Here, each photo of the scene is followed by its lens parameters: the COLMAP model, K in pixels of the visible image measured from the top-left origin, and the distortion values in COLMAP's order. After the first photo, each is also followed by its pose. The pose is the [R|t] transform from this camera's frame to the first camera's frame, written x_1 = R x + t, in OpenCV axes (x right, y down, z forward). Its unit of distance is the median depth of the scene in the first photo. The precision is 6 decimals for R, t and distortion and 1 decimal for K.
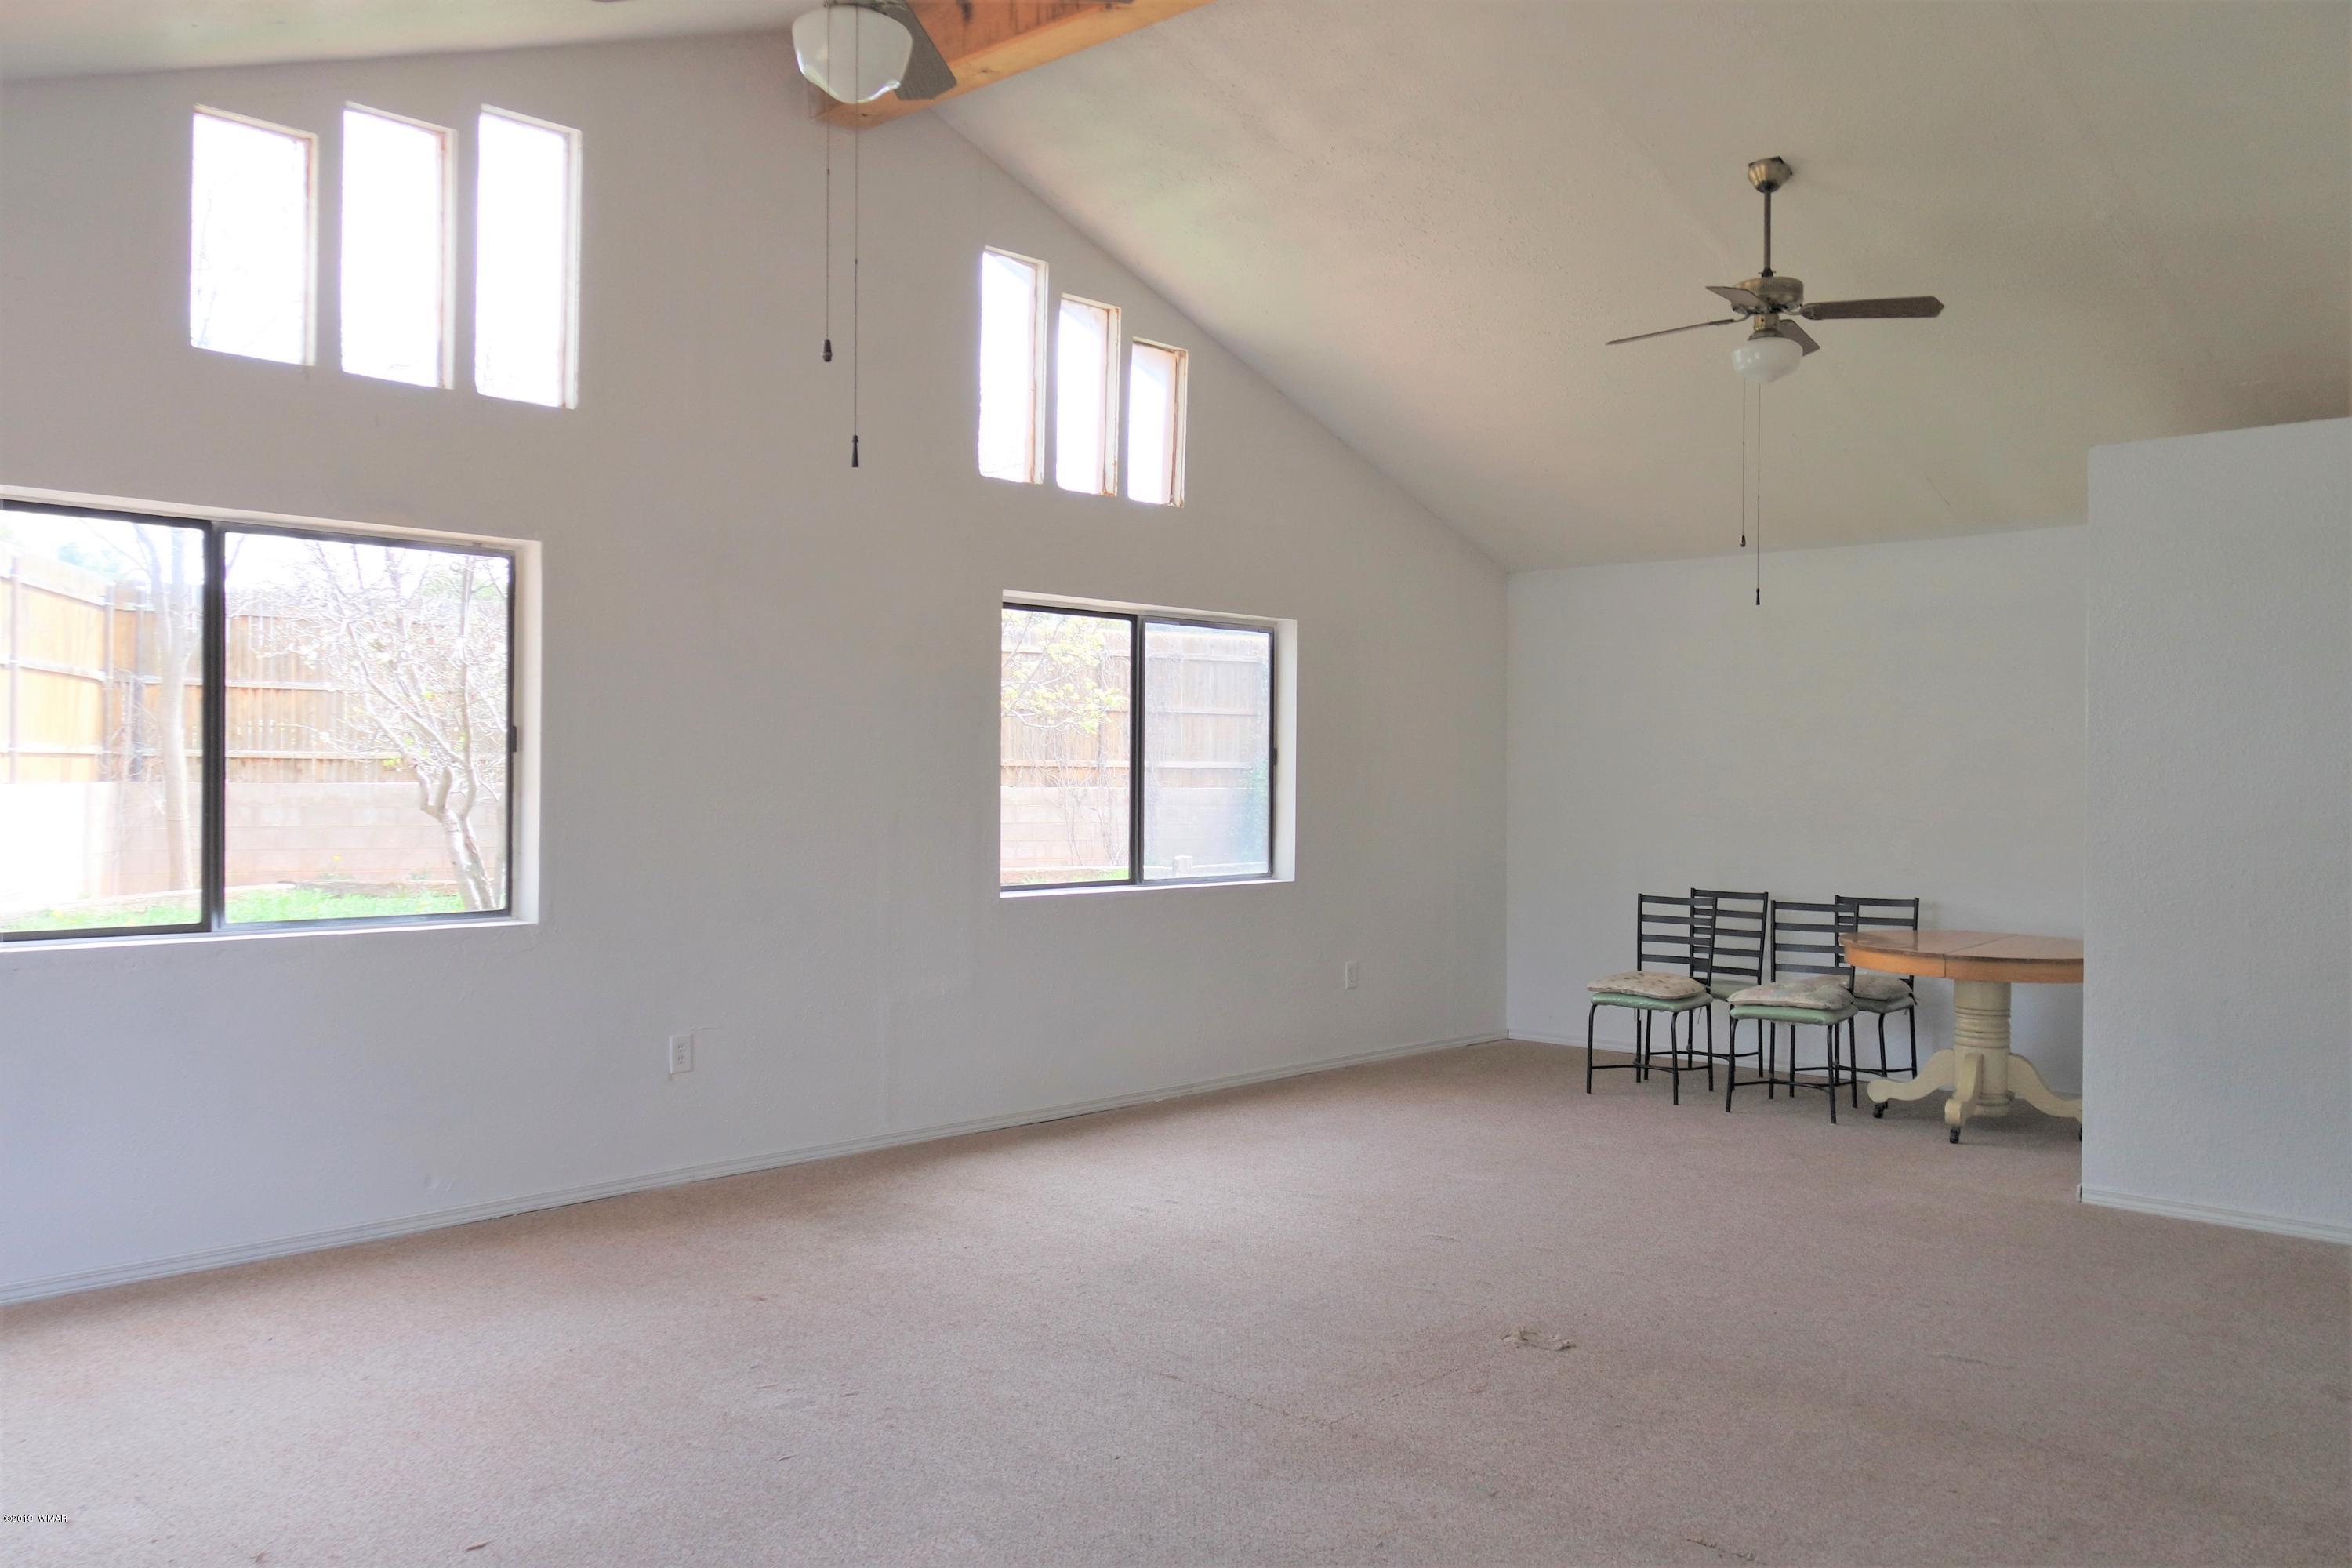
lens RADIAL K [[1859.0, 0, 1146.6], [0, 1859.0, 780.5], [0, 0, 1]] dist [0.008057, 0.002722]
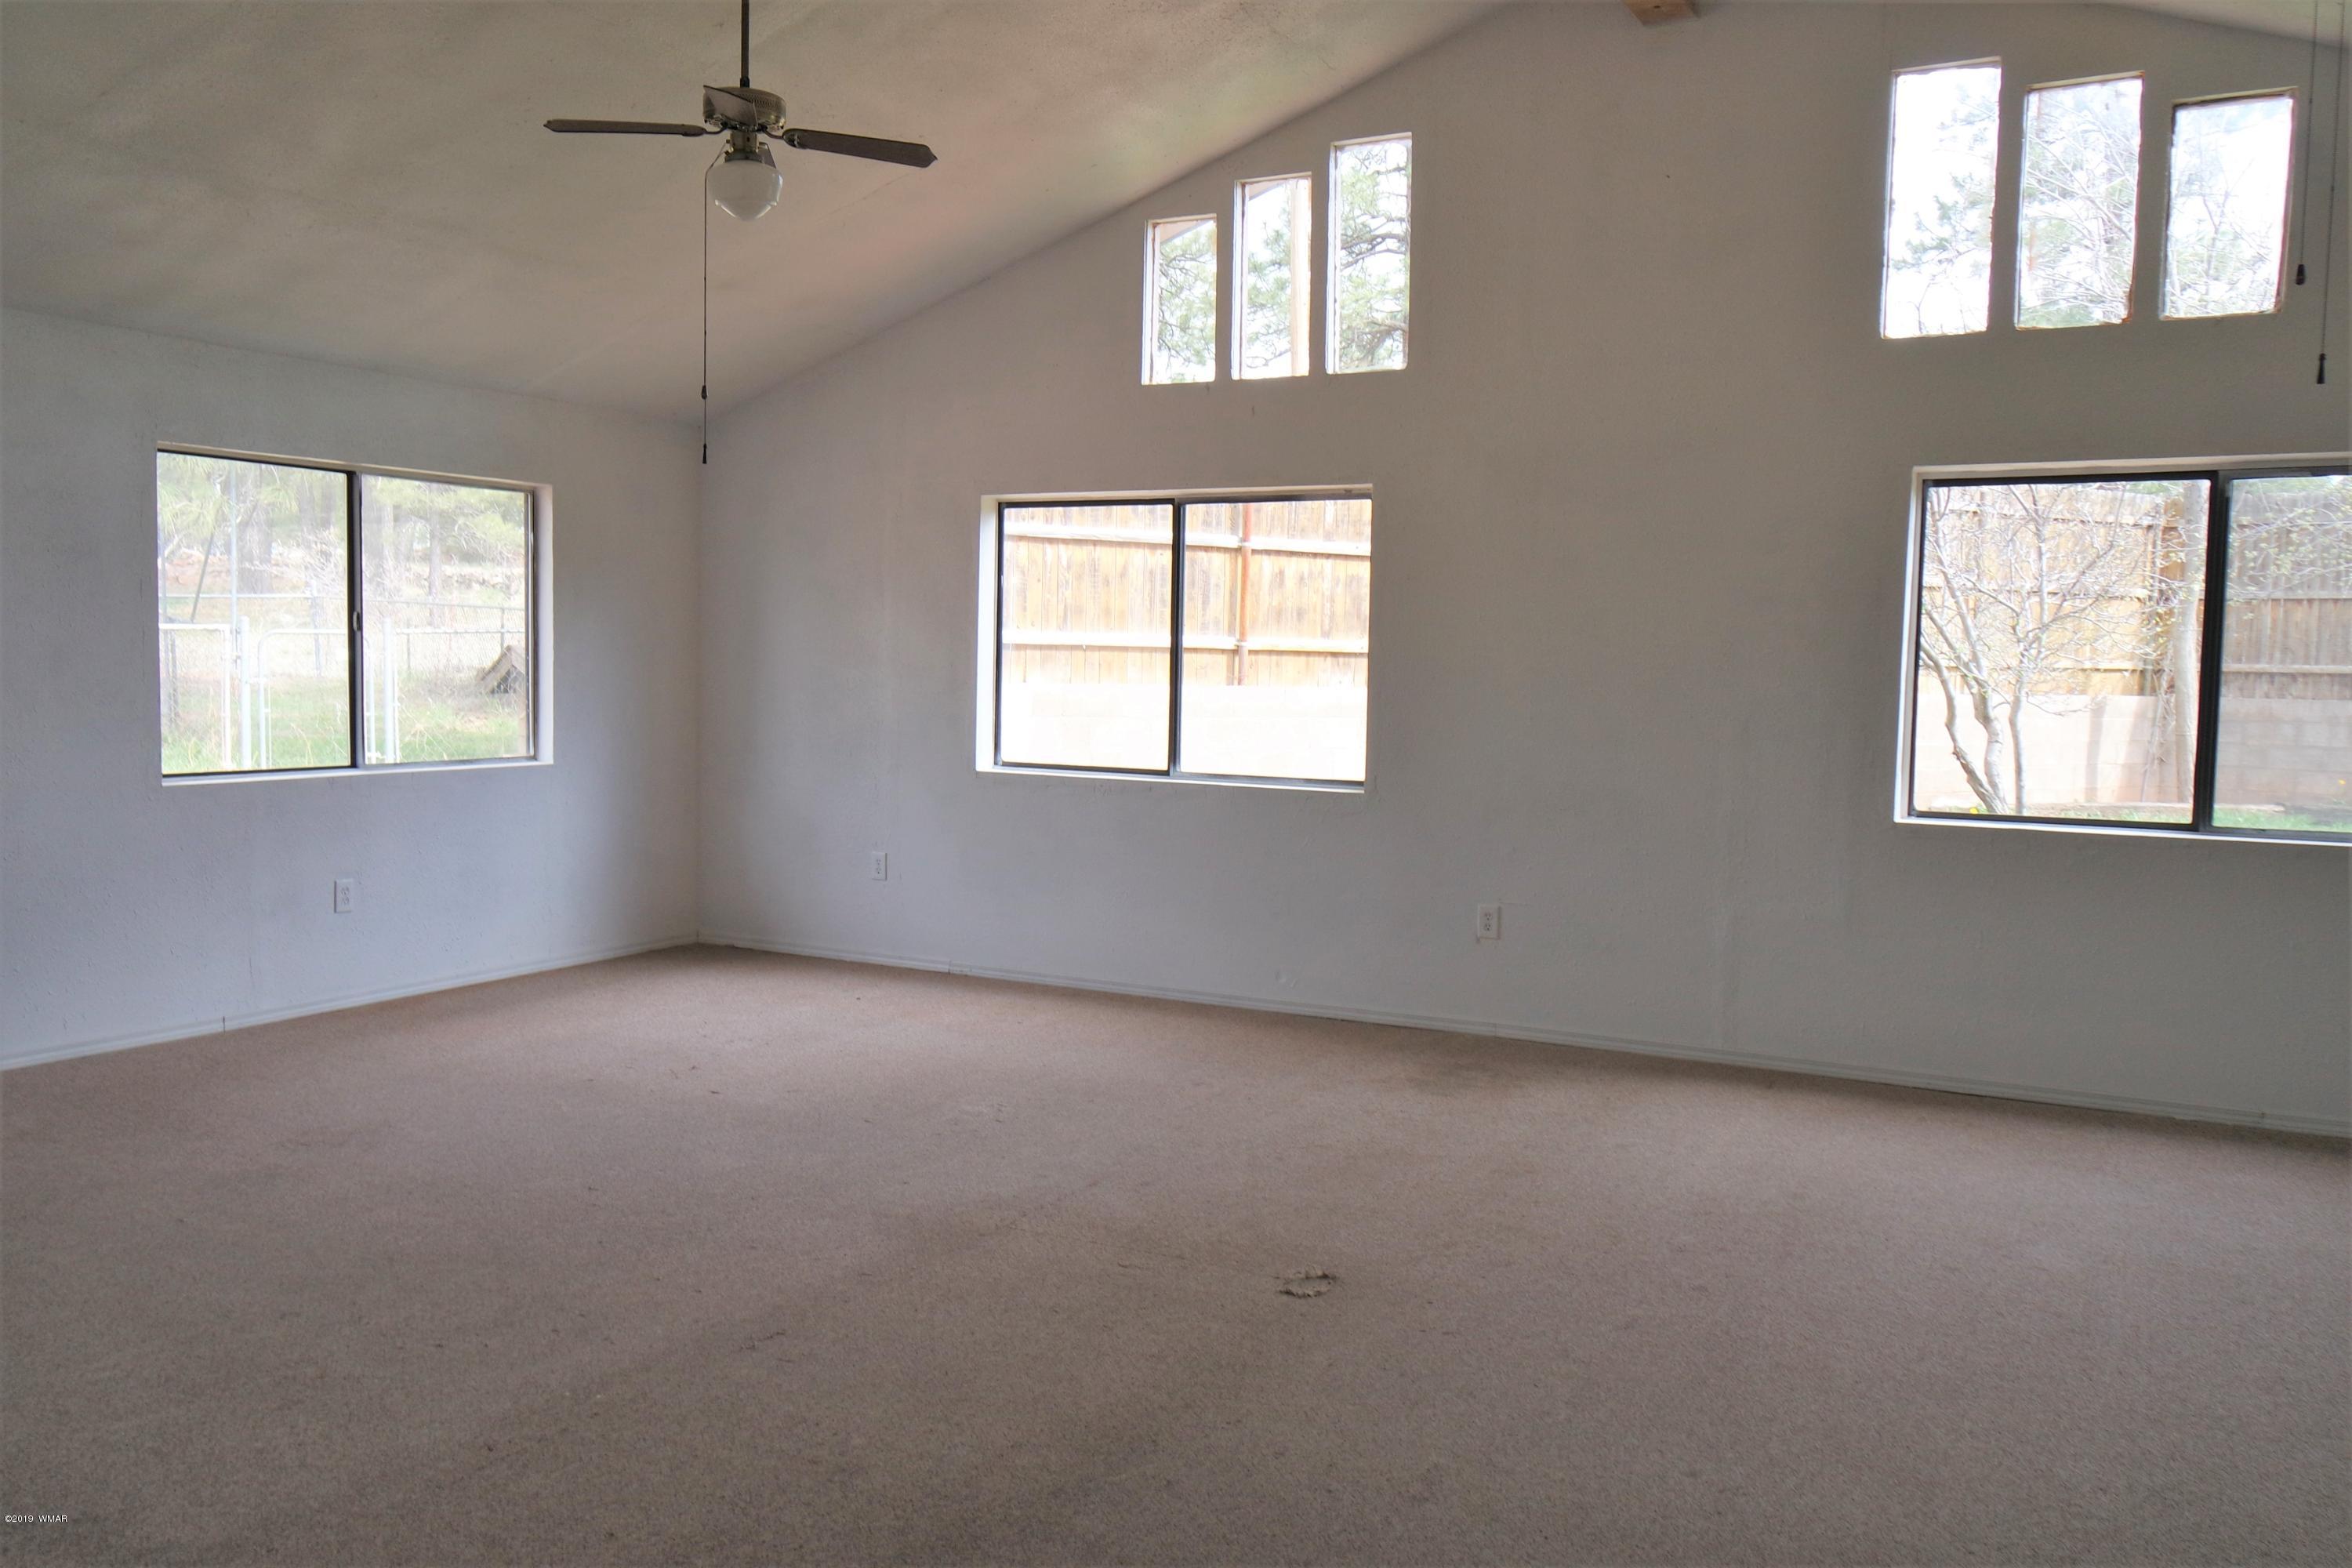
lens RADIAL K [[1859.0, 0, 1146.6], [0, 1859.0, 780.5], [0, 0, 1]] dist [0.008057, 0.002722]
pose [[0.262046, 0.058476, -0.963282, 0.678416], [-0.018867, 0.998282, 0.055468, 0.001862], [0.964871, 0.003639, 0.262699, 0.434953]]
